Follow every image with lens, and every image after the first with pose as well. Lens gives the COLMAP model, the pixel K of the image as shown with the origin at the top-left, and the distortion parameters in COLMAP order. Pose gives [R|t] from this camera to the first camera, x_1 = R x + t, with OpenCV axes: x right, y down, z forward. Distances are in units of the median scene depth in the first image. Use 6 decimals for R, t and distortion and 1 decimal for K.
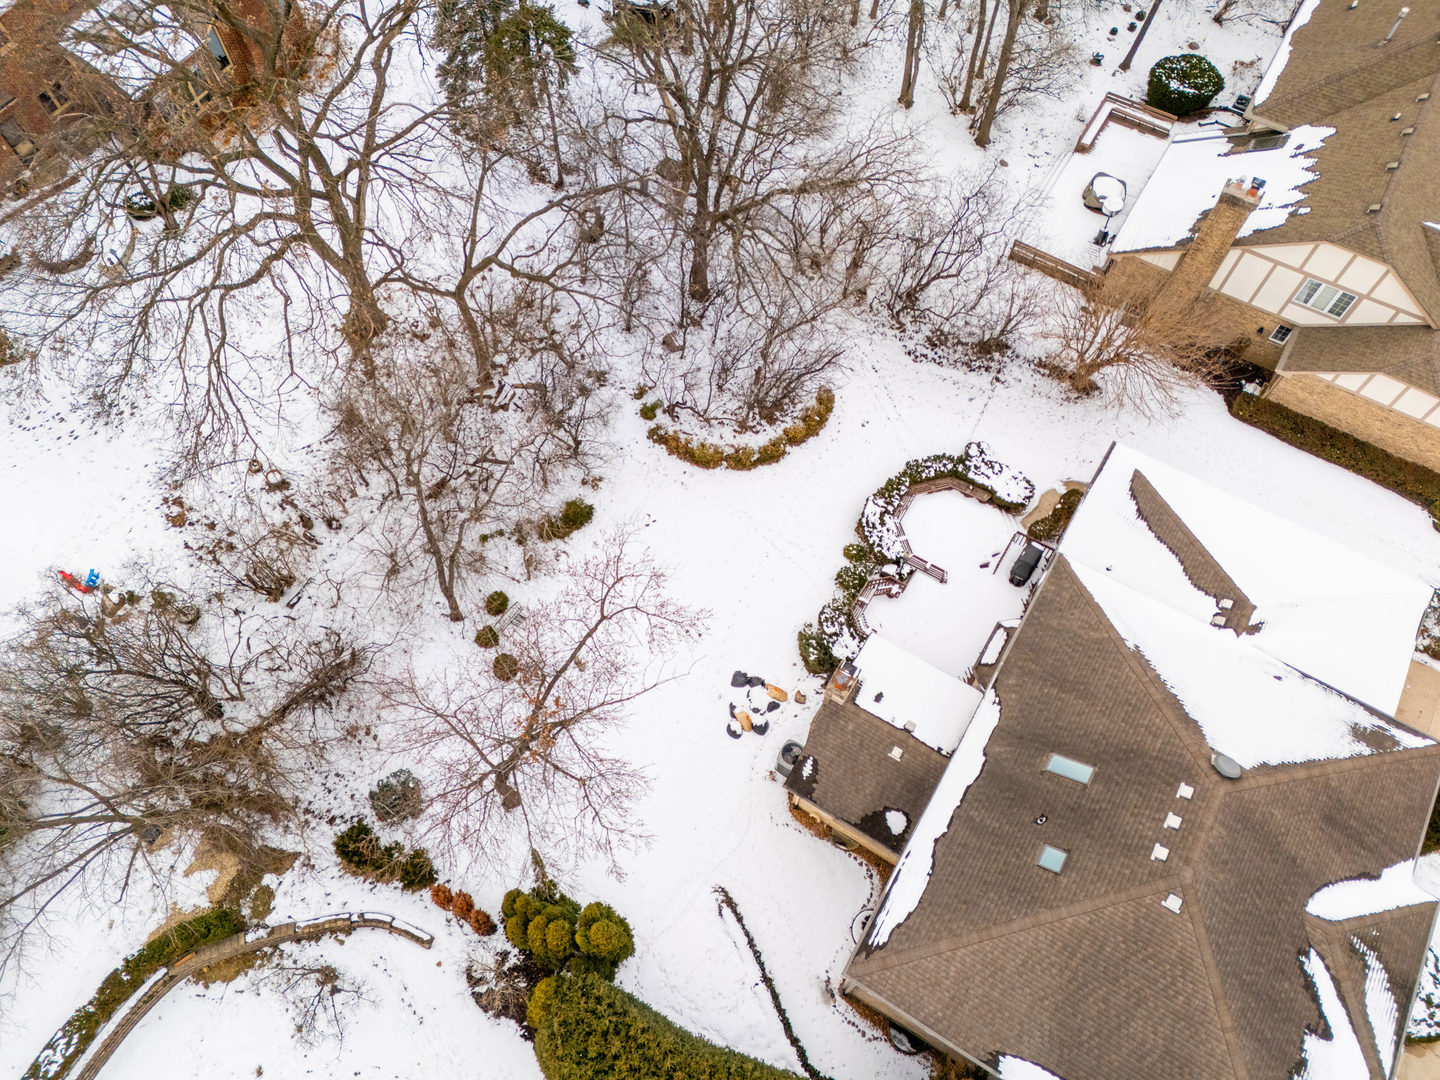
lens RADIAL K [[1041.2, 0, 725.0], [0, 1041.2, 538.1], [0, 0, 1]] dist [0.081307, -0.078789]
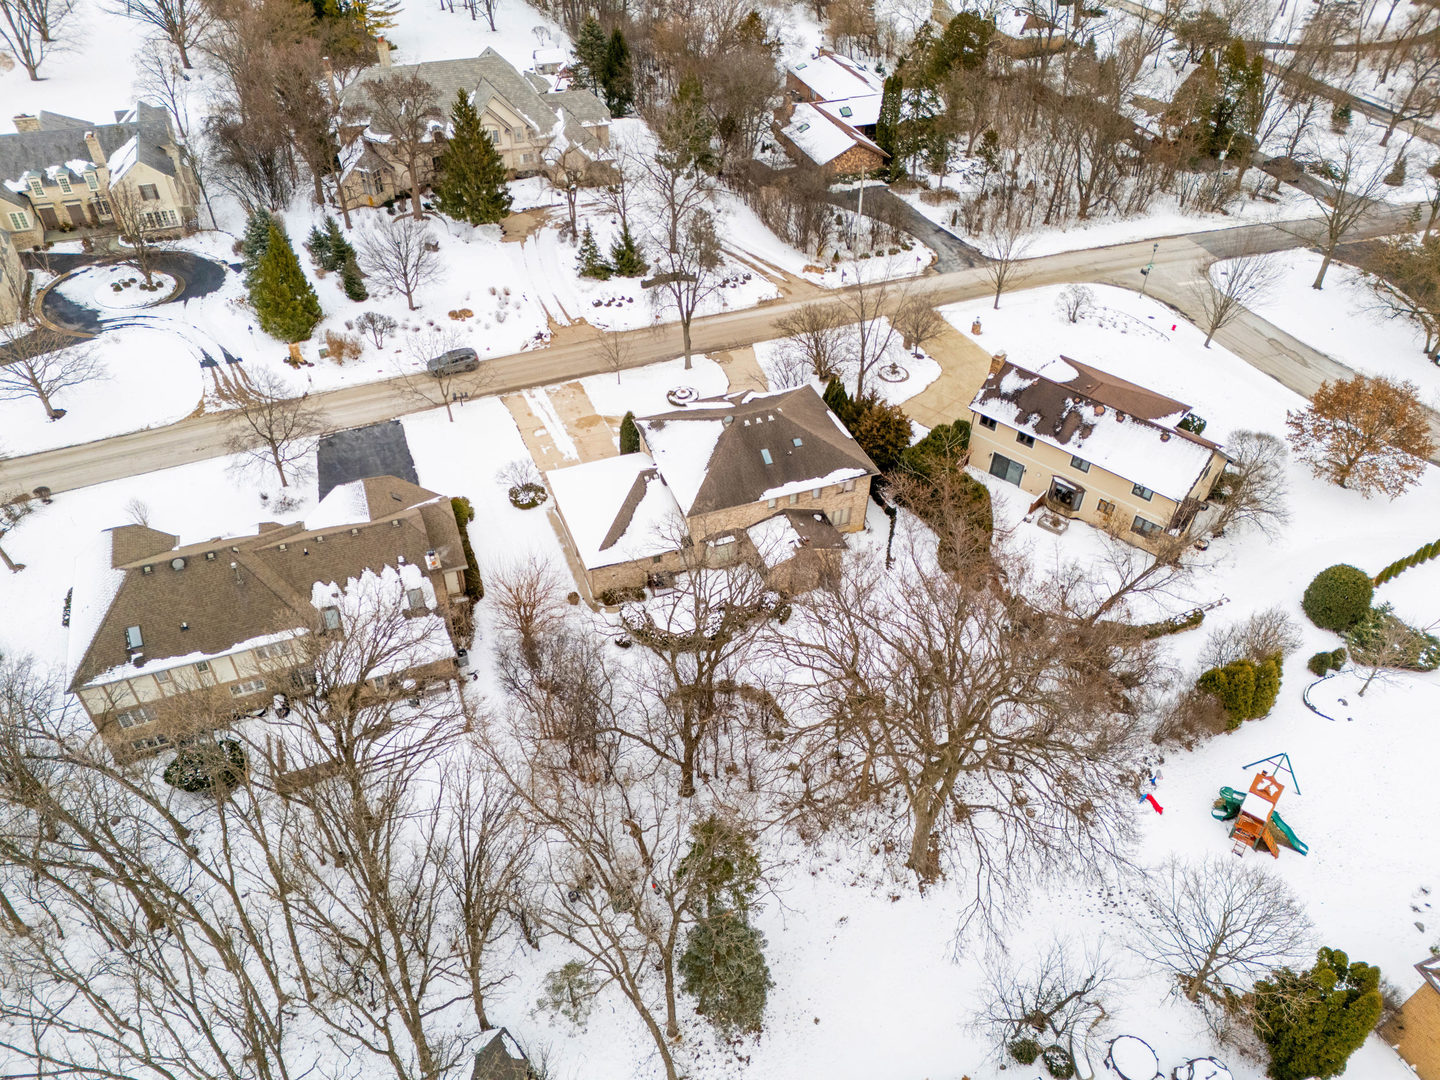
lens RADIAL K [[1041.2, 0, 725.0], [0, 1041.2, 538.1], [0, 0, 1]] dist [0.081307, -0.078789]
pose [[-0.792411, -0.424882, 0.437676, -0.674294], [0.526665, -0.114558, 0.842318, -1.714717], [-0.307747, 0.897971, 0.314547, 0.363266]]
